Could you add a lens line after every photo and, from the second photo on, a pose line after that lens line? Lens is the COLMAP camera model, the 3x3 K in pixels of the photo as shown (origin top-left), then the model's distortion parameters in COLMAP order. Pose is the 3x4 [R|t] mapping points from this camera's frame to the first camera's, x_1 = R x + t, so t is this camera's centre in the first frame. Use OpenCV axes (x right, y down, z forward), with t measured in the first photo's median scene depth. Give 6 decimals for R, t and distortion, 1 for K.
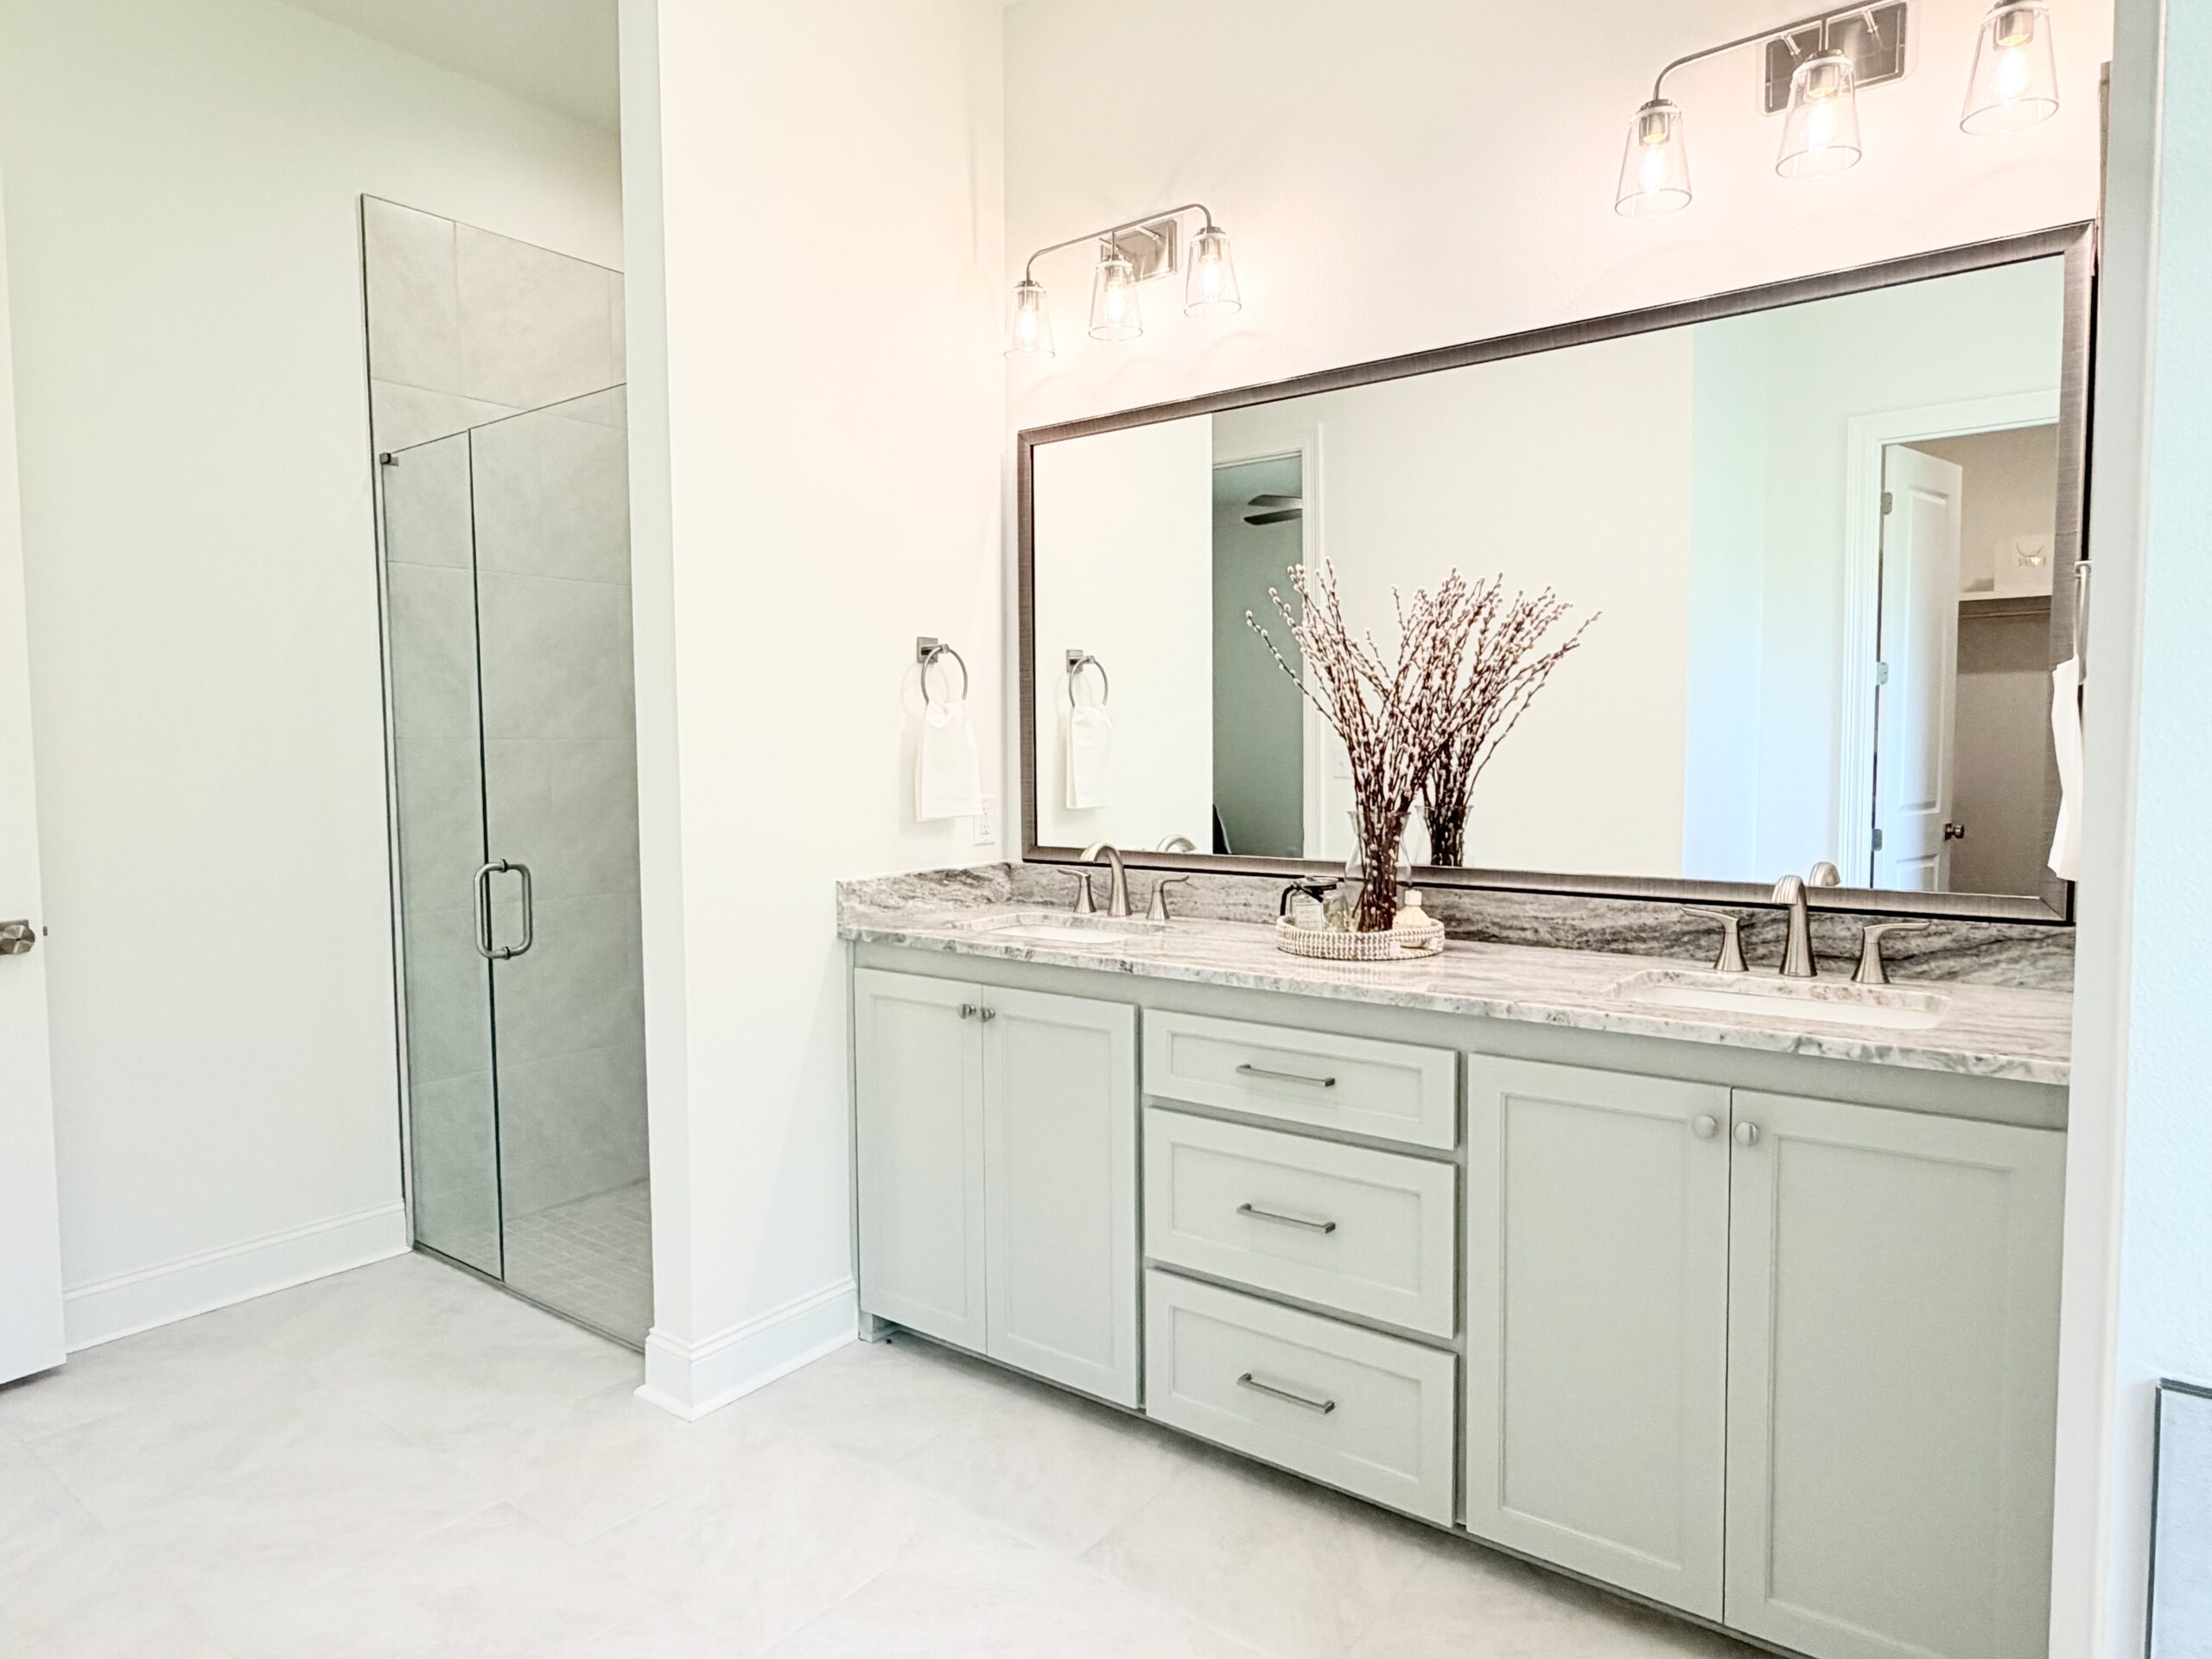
lens RADIAL K [[1332.0, 0, 1110.0], [0, 1332.0, 832.8], [0, 0, 1]] dist [-0.003522, -0.000306]
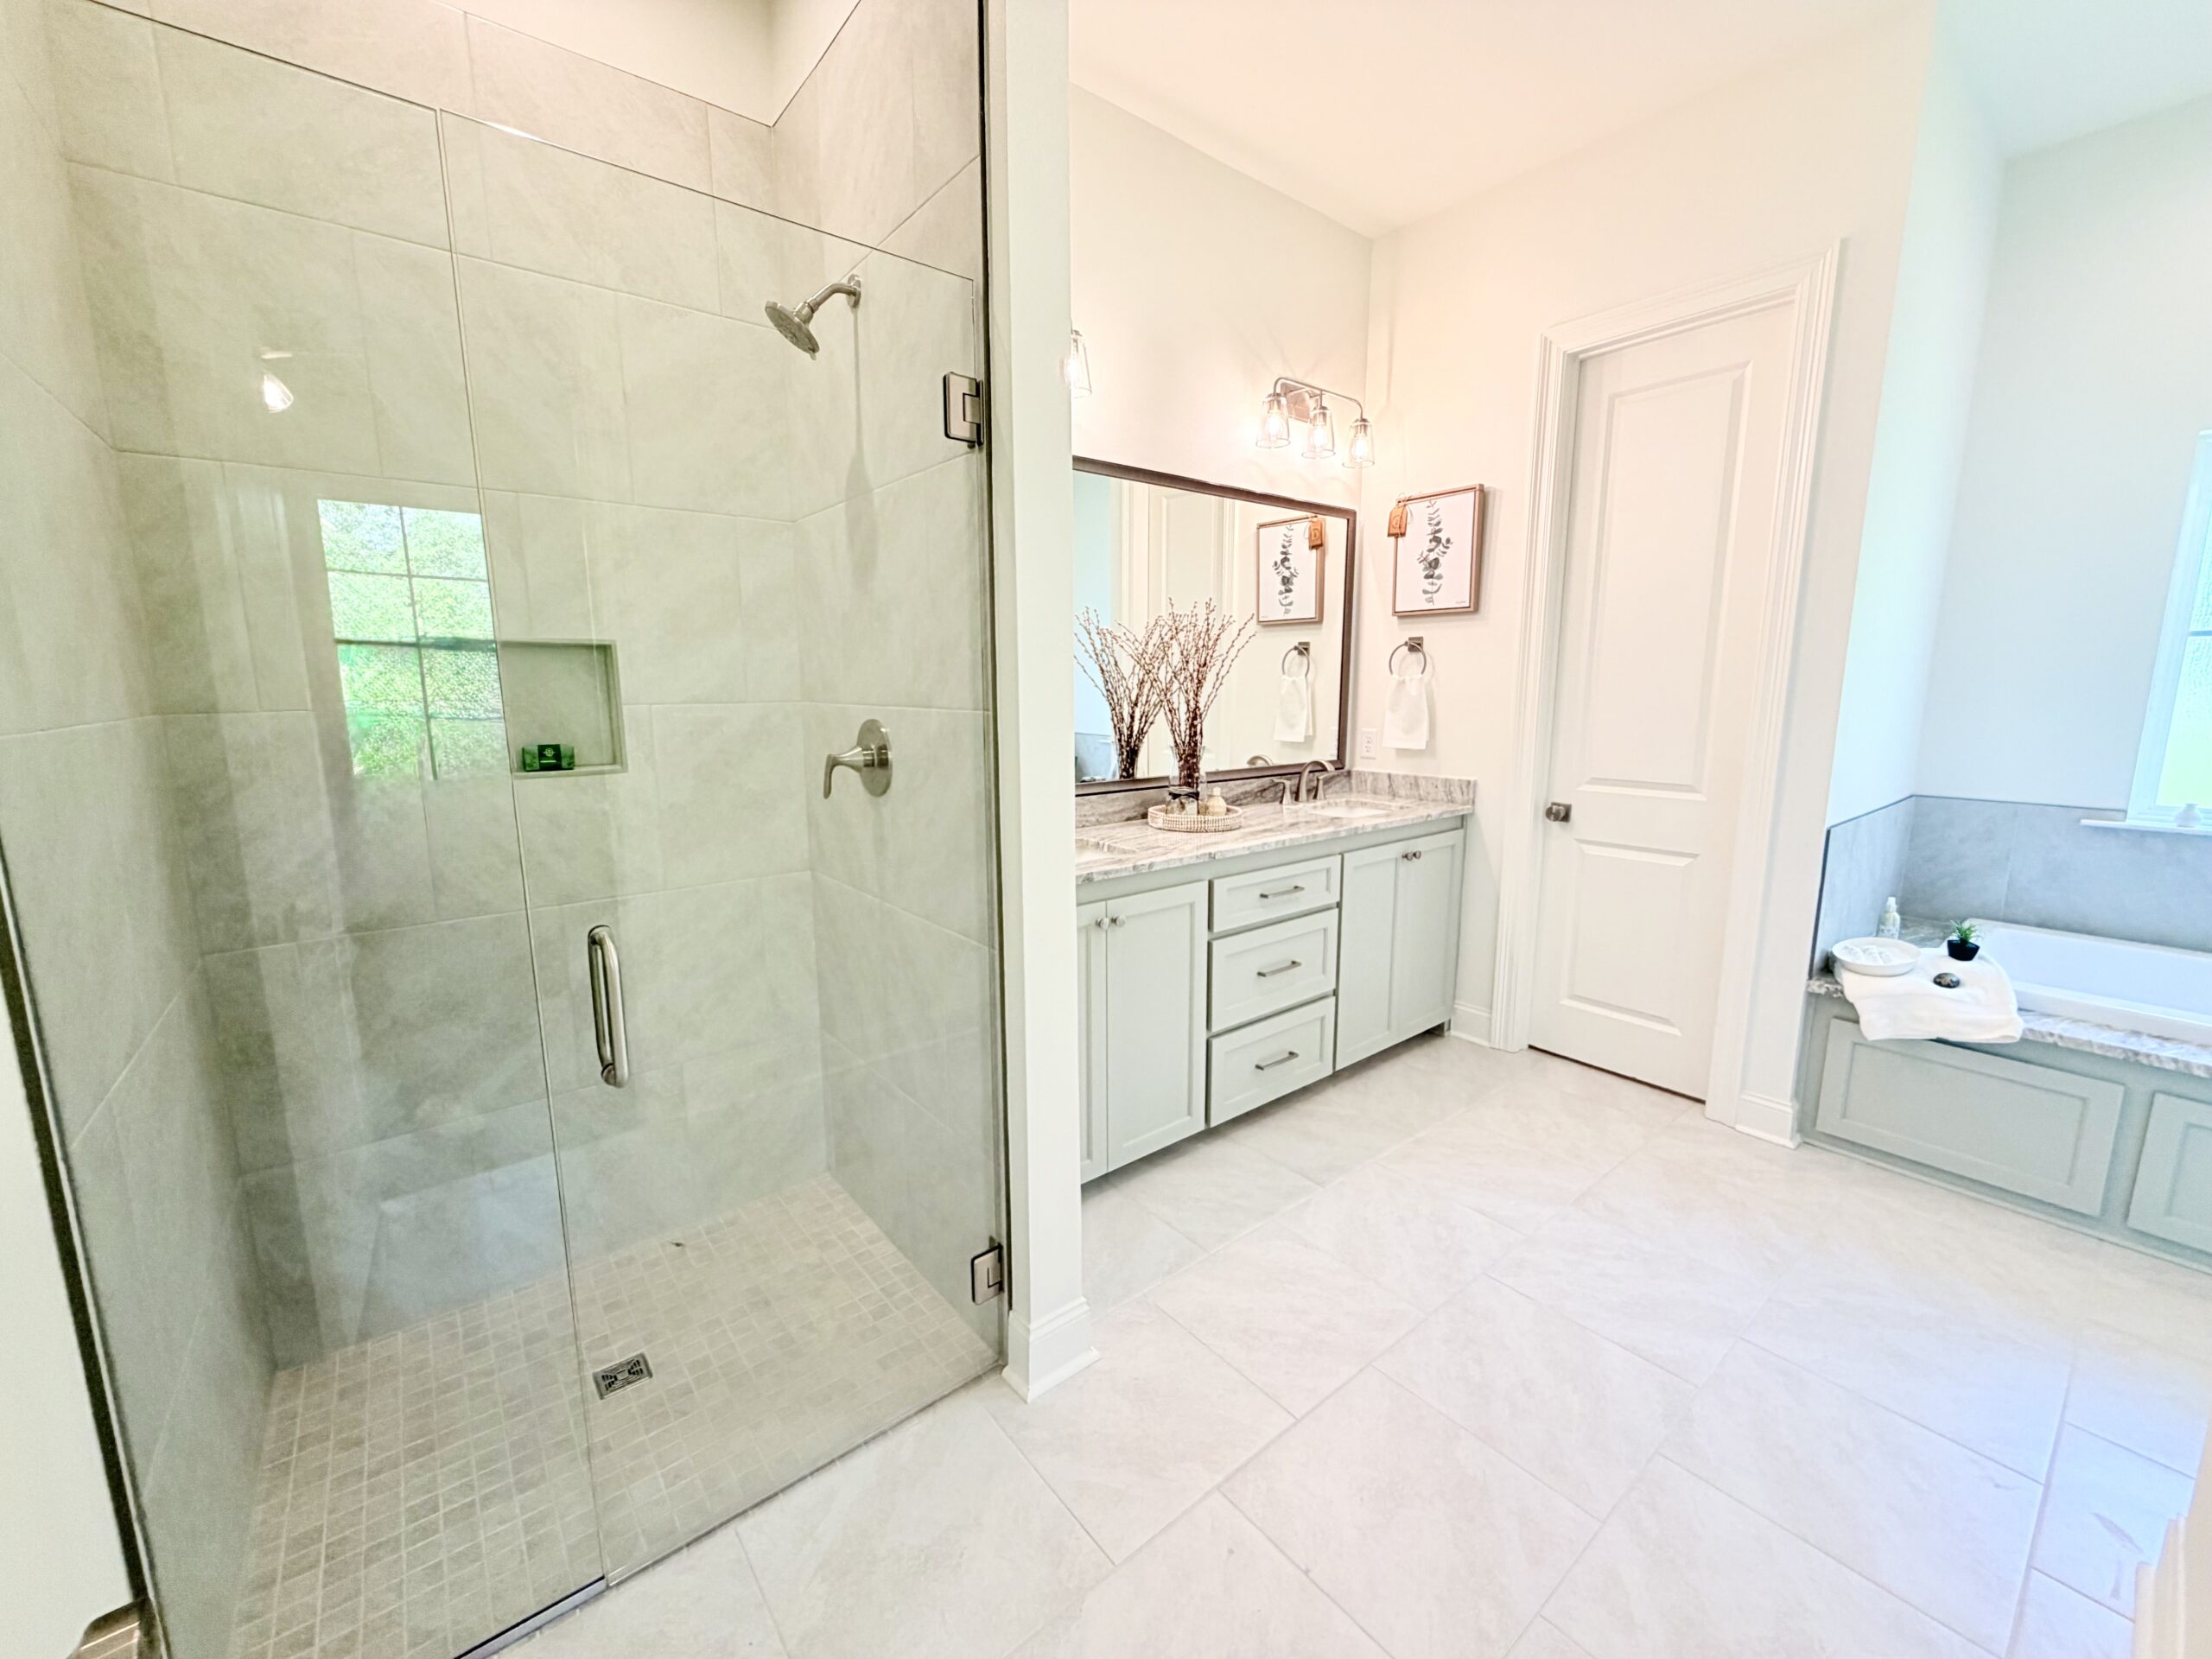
lens RADIAL K [[880.4, 0, 1112.1], [0, 880.4, 823.3], [0, 0, 1]] dist [0.001736, -0.000319]
pose [[0.239788, -0.148558, 0.959392, -1.033958], [0.061630, 0.988559, 0.137671, -0.088298], [-0.968867, 0.026116, 0.246200, 0.895666]]
